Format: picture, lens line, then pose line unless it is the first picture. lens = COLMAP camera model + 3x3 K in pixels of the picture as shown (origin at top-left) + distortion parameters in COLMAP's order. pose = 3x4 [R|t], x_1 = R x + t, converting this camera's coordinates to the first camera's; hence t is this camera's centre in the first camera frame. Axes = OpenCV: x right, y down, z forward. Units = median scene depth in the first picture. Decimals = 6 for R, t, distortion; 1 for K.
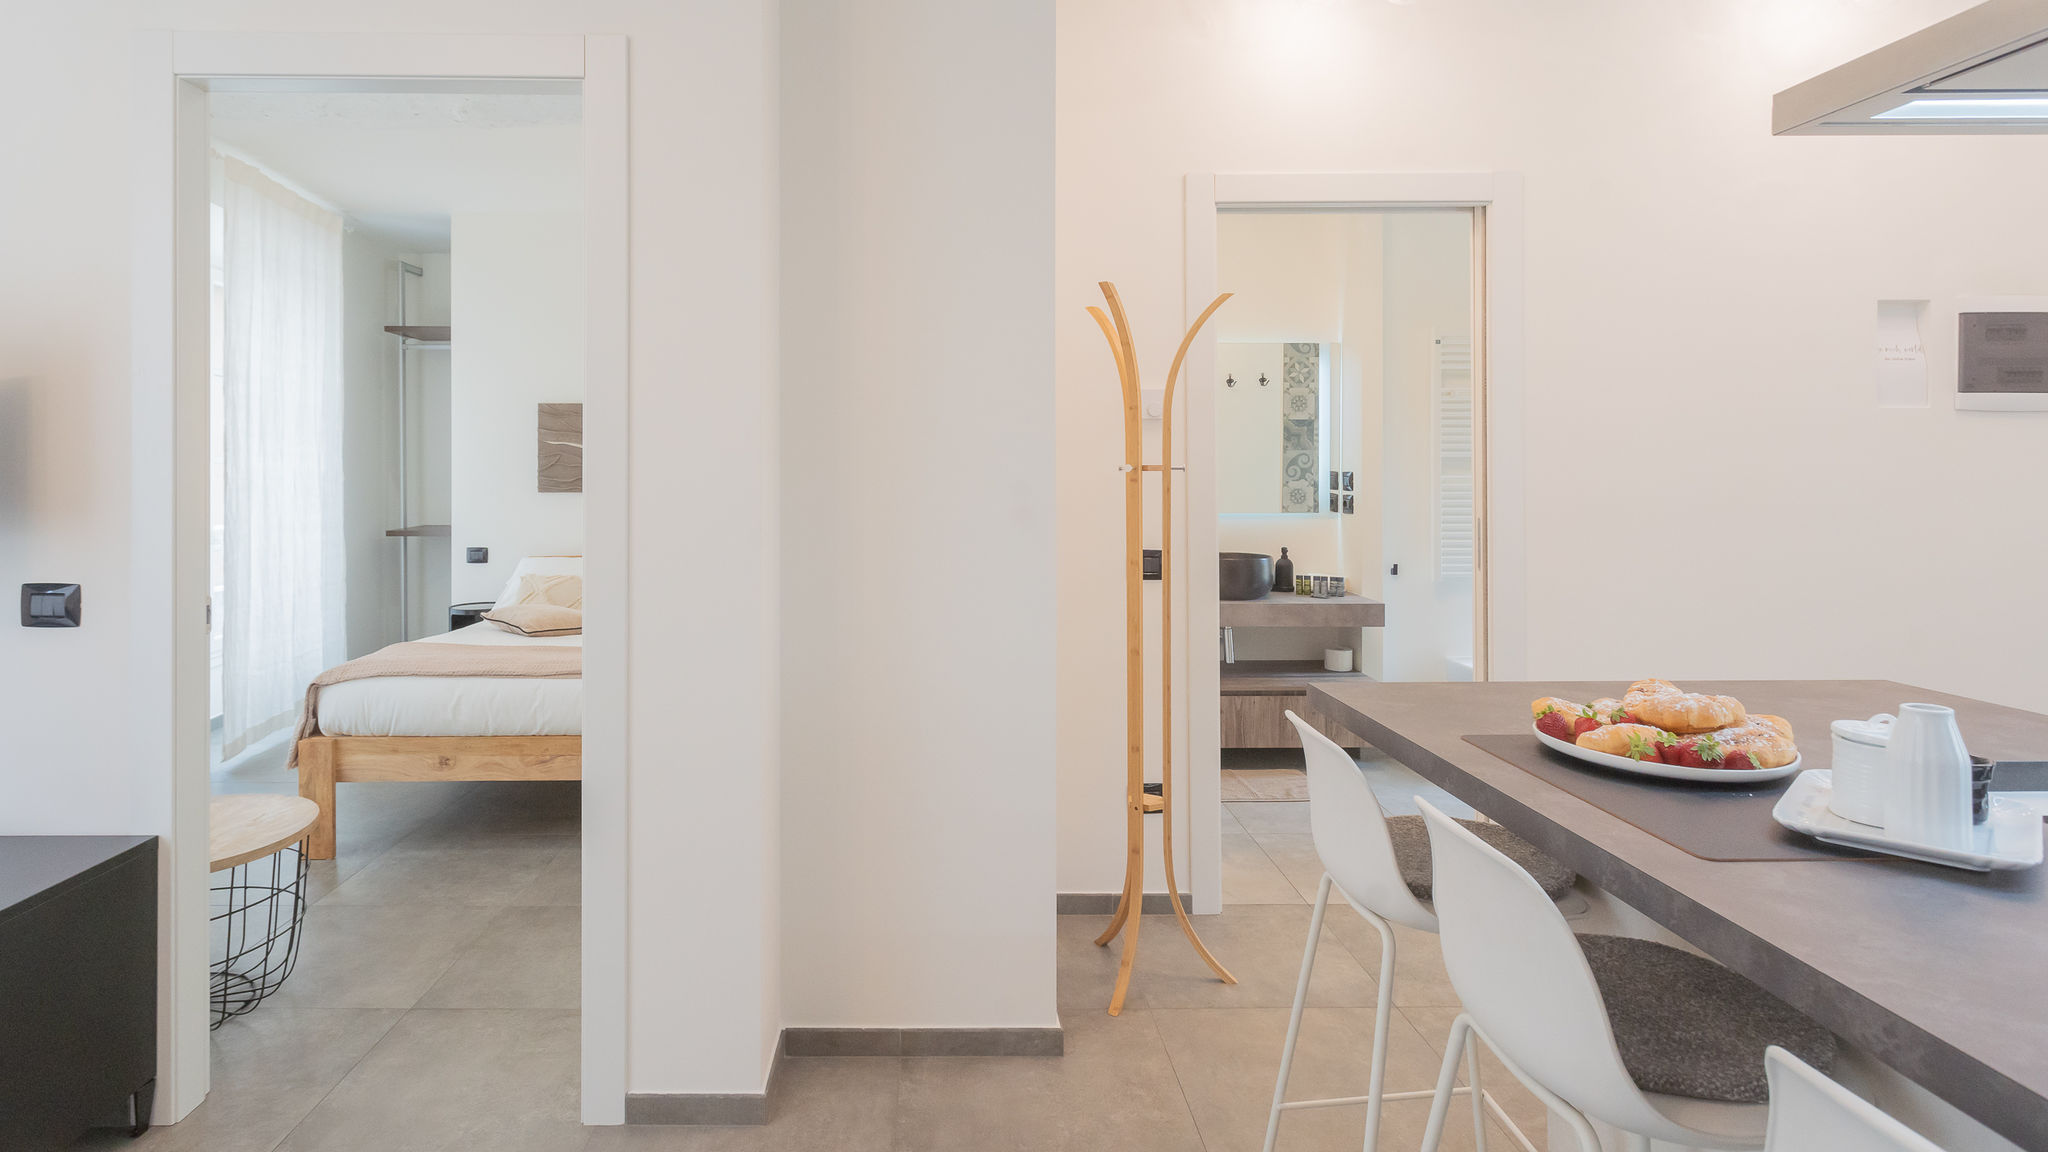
lens RADIAL K [[1034.6, 0, 938.0], [0, 1034.6, 469.6], [0, 0, 1]] dist [0.003350, 0.001695]
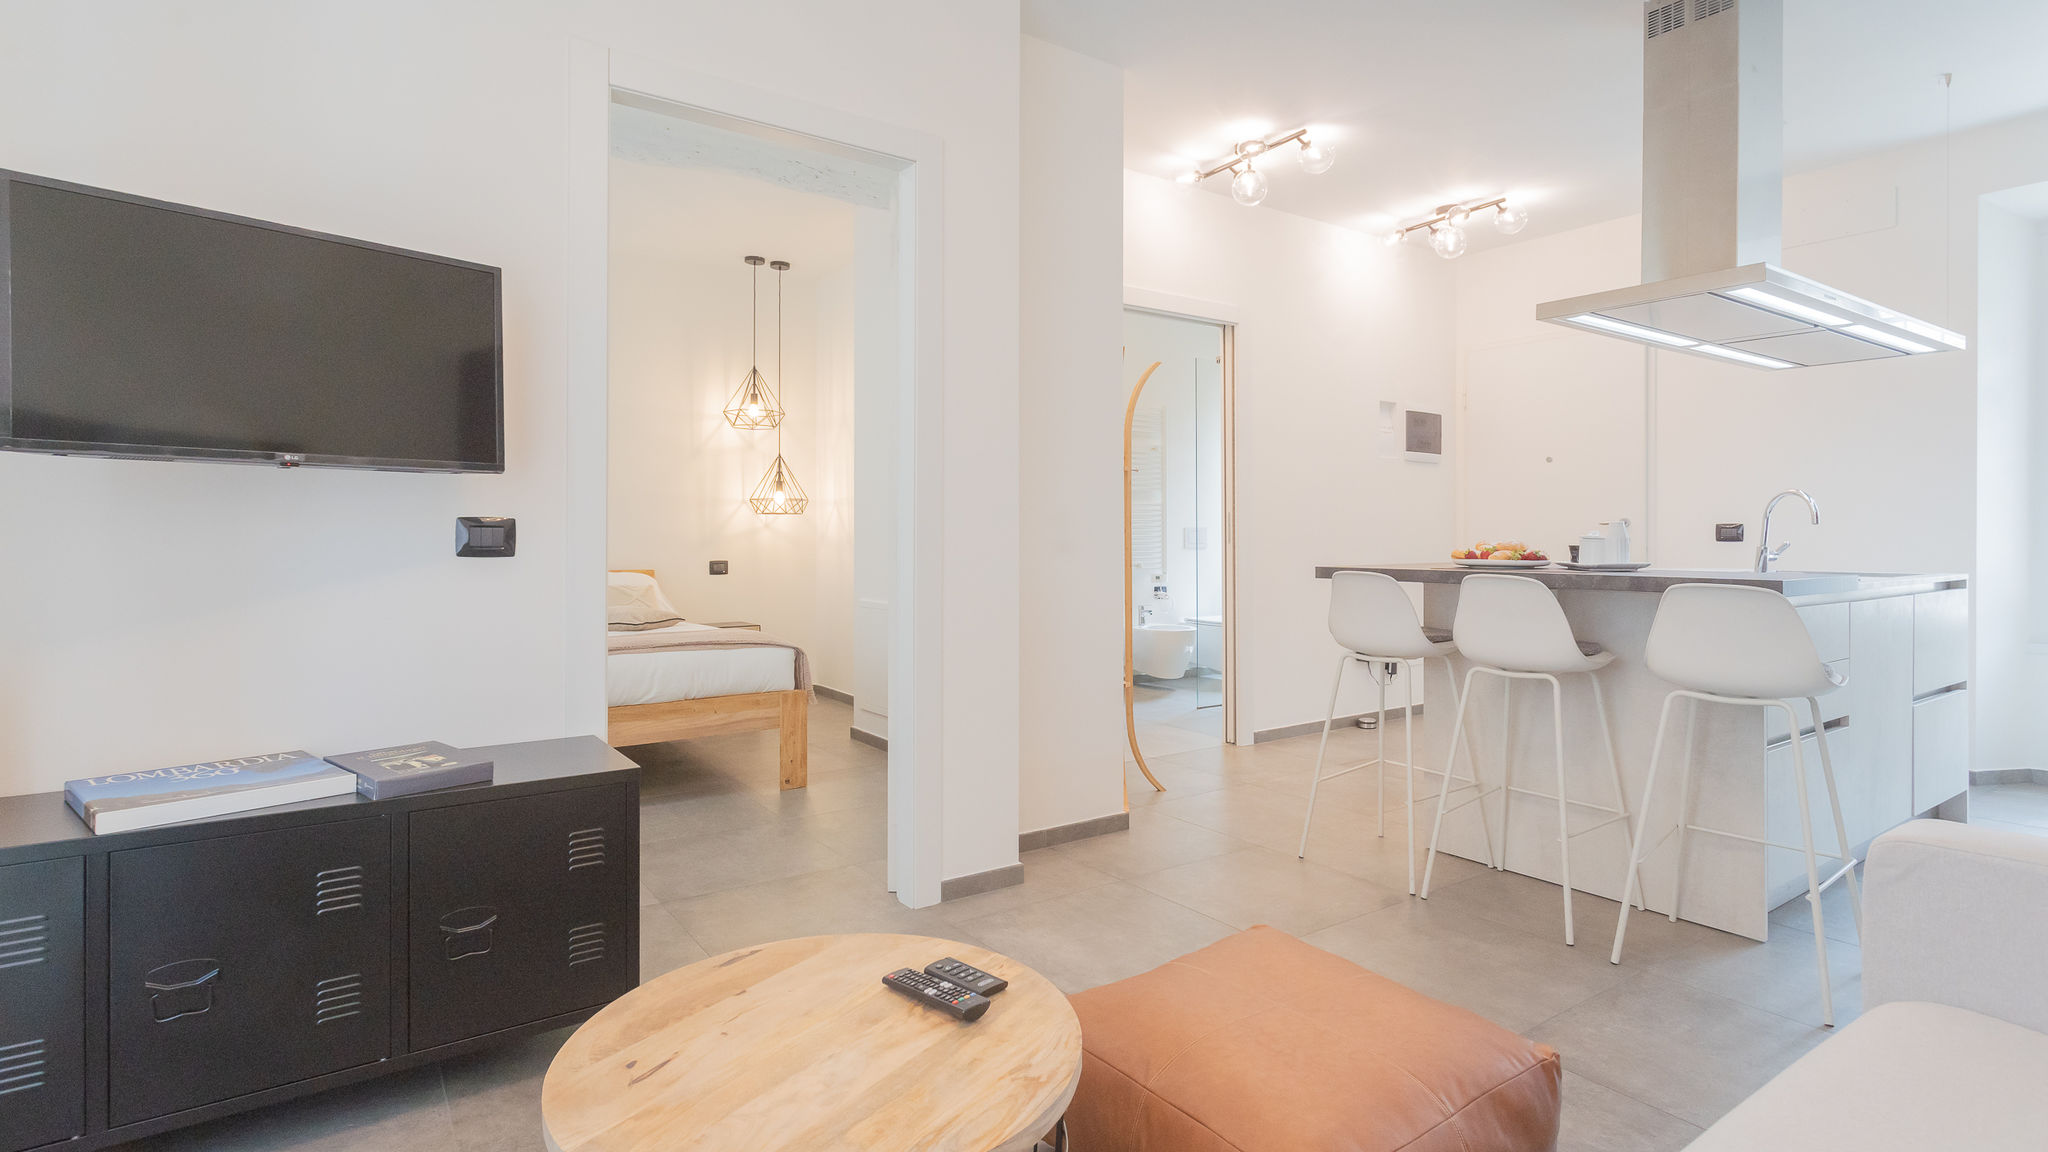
lens RADIAL K [[973.3, 0, 1006.7], [0, 973.3, 533.2], [0, 0, 1]] dist [0.000242, 0.000529]
pose [[0.839293, 0.002910, 0.543671, -0.548266], [-0.002163, 0.999996, -0.002013, 0.072478], [-0.543675, 0.000514, 0.839296, -0.100131]]
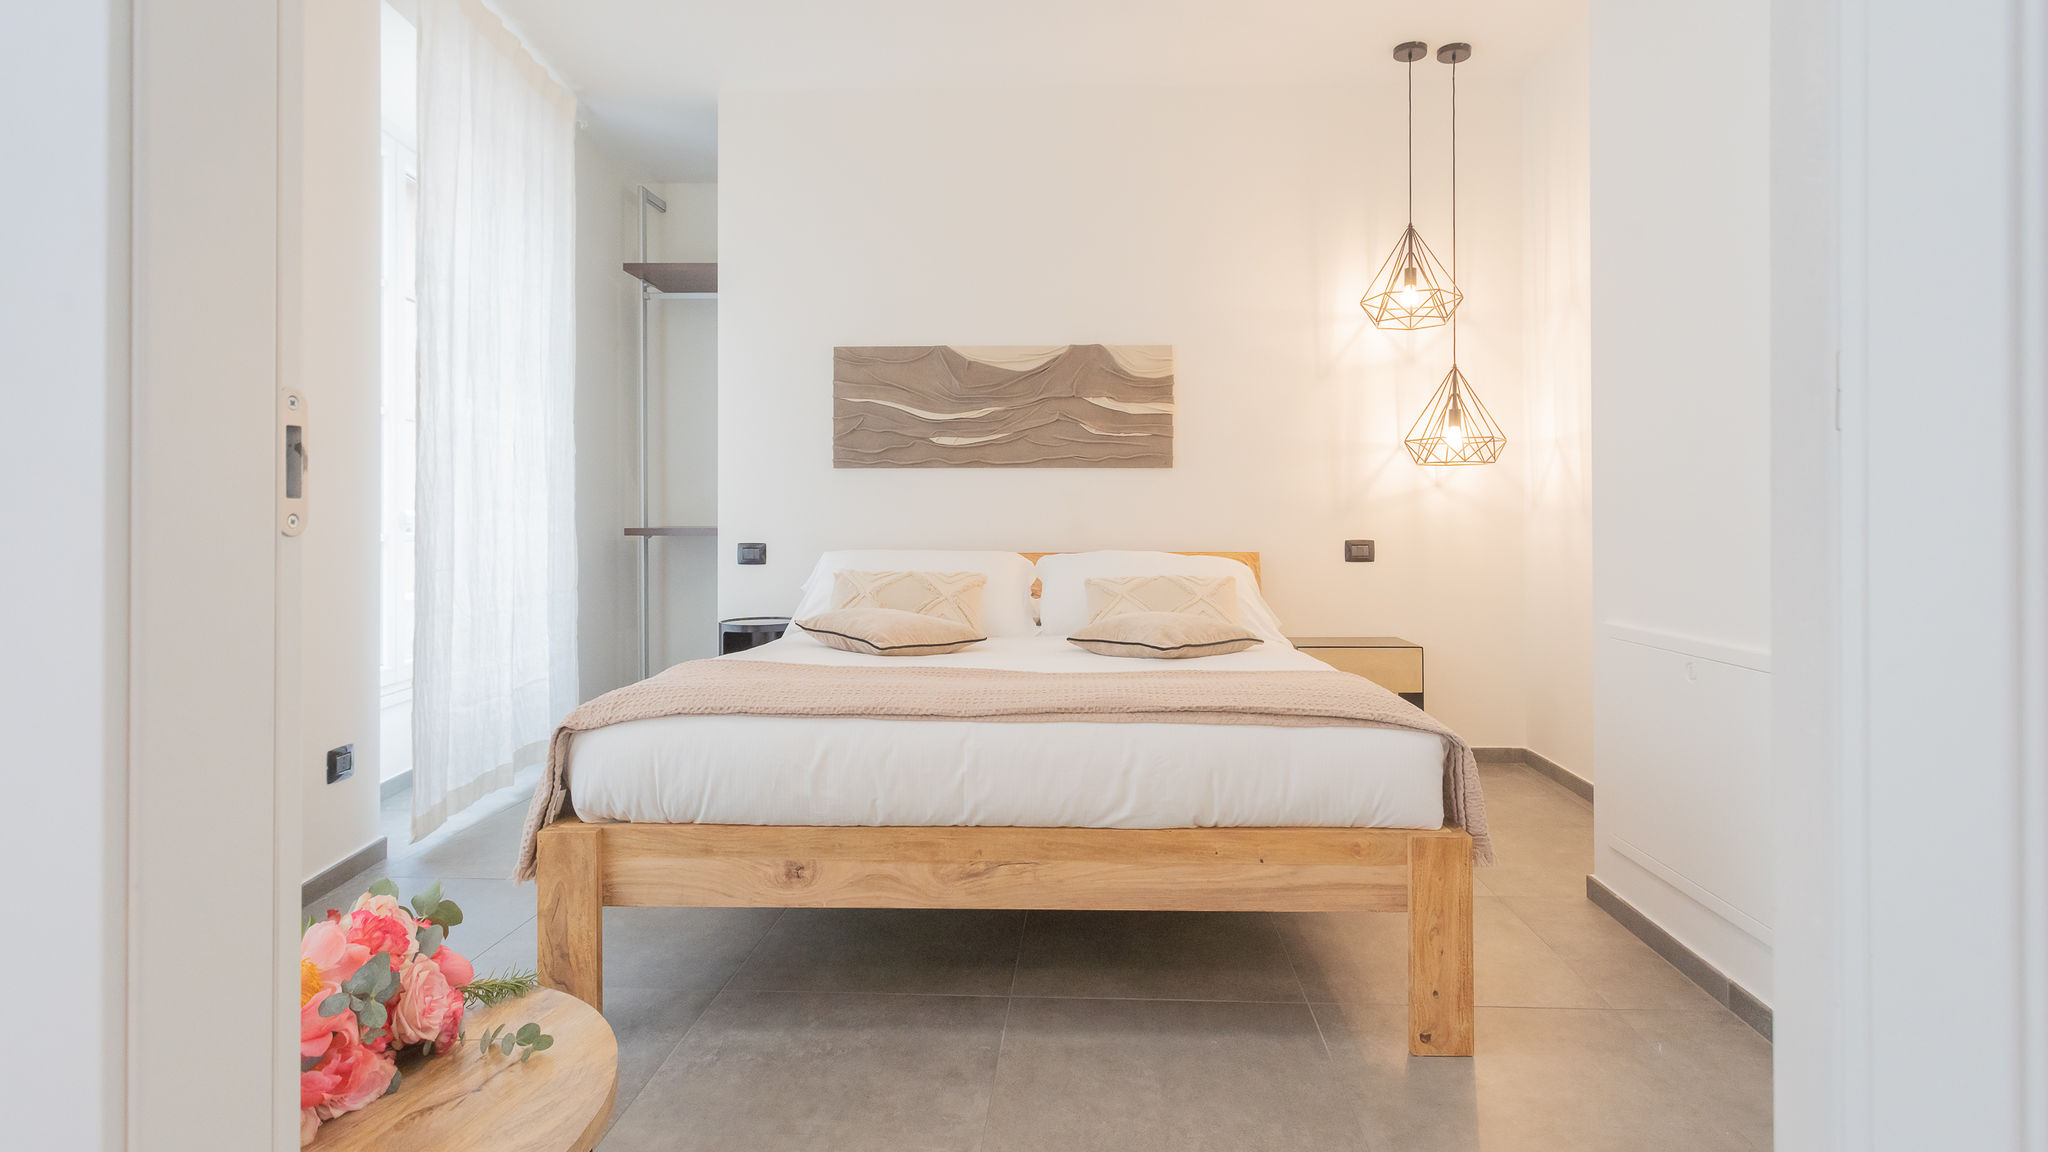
lens RADIAL K [[1034.6, 0, 1077.0], [0, 1034.6, 507.9], [0, 0, 1]] dist [0.003350, 0.001695]
pose [[0.999025, -0.000572, -0.044152, -0.299705], [0.000235, 0.999971, -0.007656, 0.092253], [0.044155, 0.007638, 0.998995, 0.451791]]
